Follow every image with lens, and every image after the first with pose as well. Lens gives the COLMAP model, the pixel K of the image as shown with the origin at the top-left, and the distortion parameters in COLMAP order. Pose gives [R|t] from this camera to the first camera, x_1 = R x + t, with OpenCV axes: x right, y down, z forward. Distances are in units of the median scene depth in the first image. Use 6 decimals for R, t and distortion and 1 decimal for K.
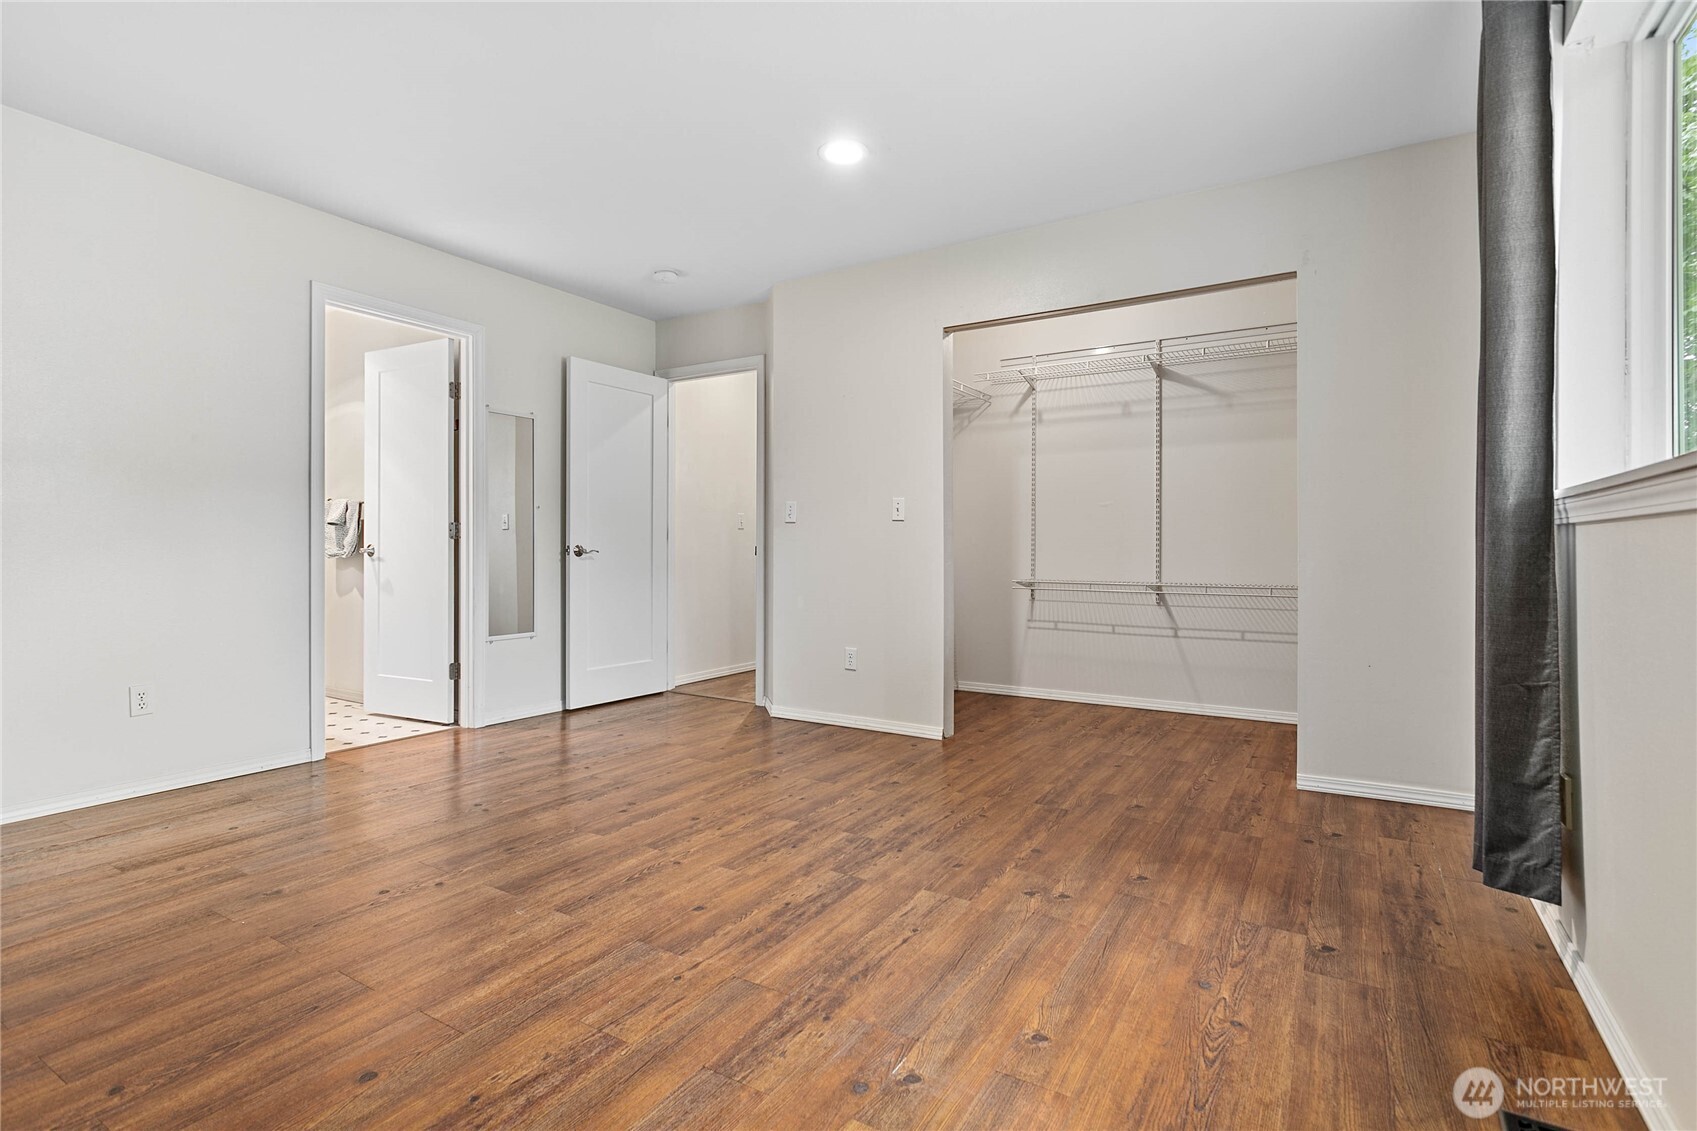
lens RADIAL K [[809.0, 0, 853.5], [0, 809.0, 560.4], [0, 0, 1]] dist [0.000648, 0.001197]
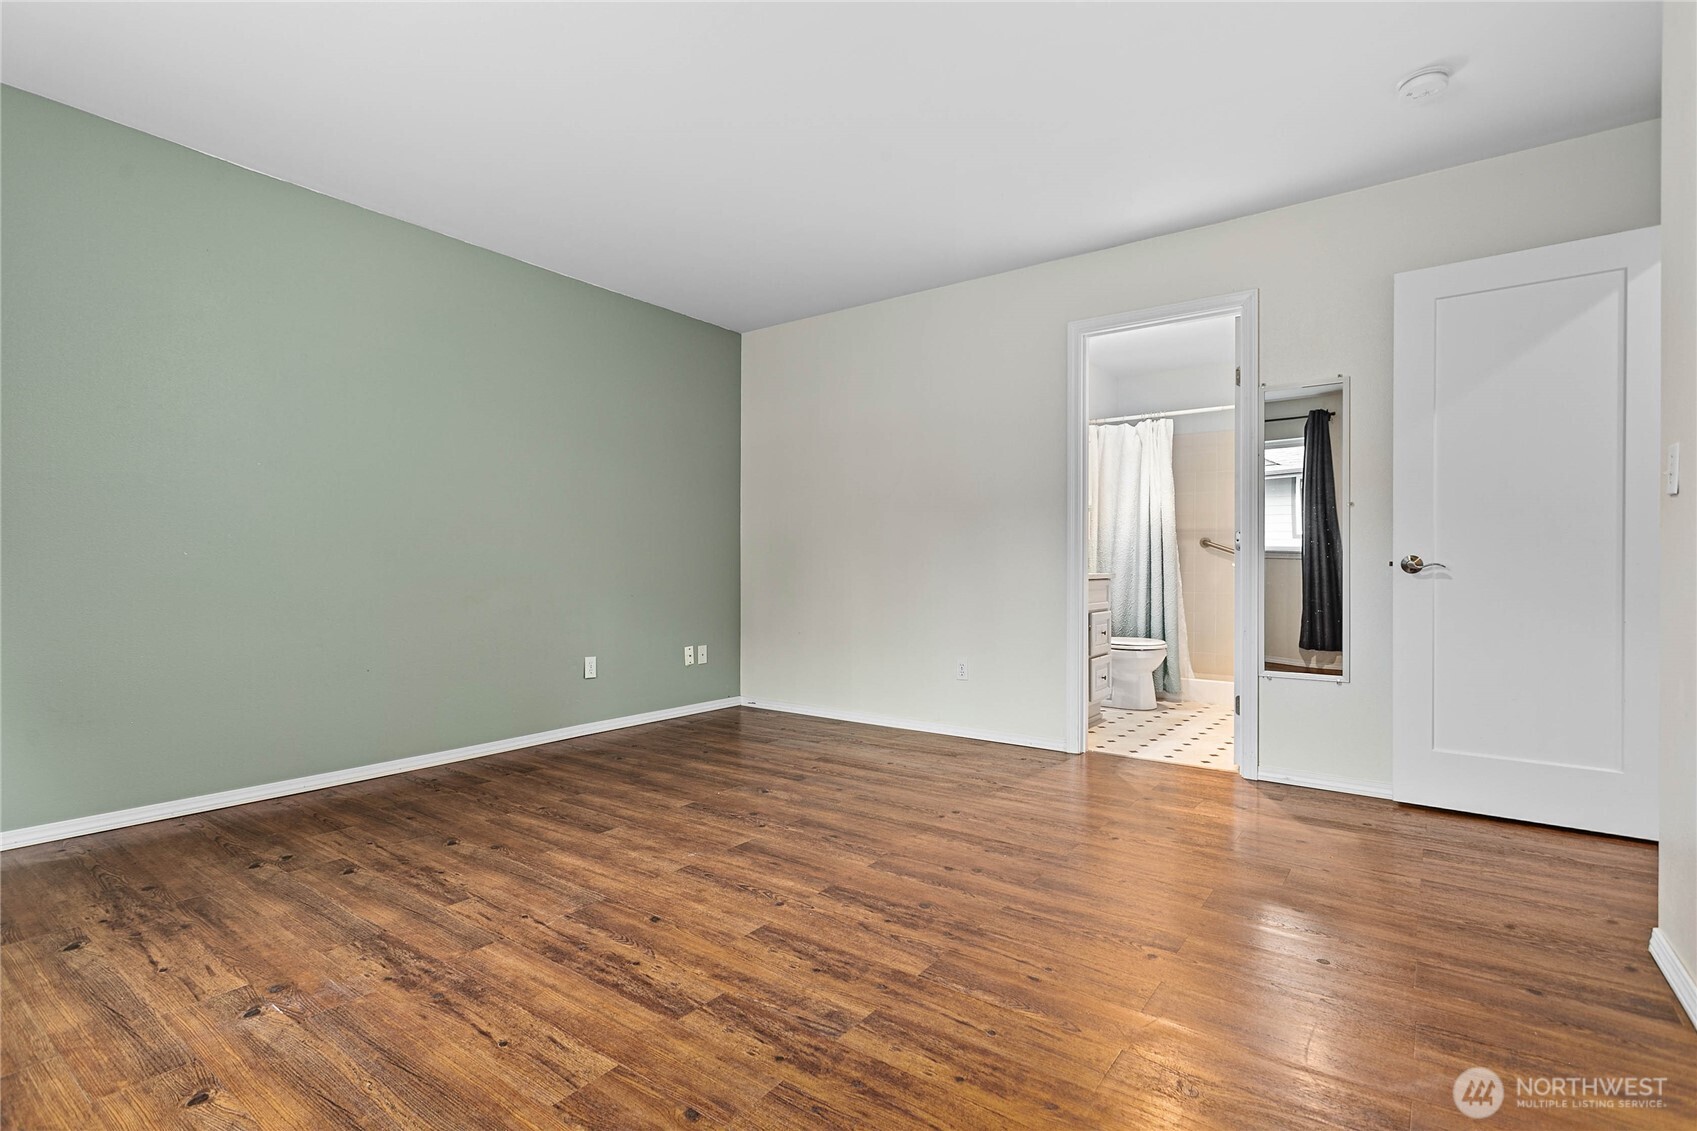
lens RADIAL K [[809.0, 0, 842.2], [0, 809.0, 562.1], [0, 0, 1]] dist [0.000648, 0.001197]
pose [[-0.095694, -0.005819, -0.995394, 0.765758], [-0.014126, 0.999890, -0.004487, -0.006897], [0.995311, 0.013631, -0.095765, 1.295205]]
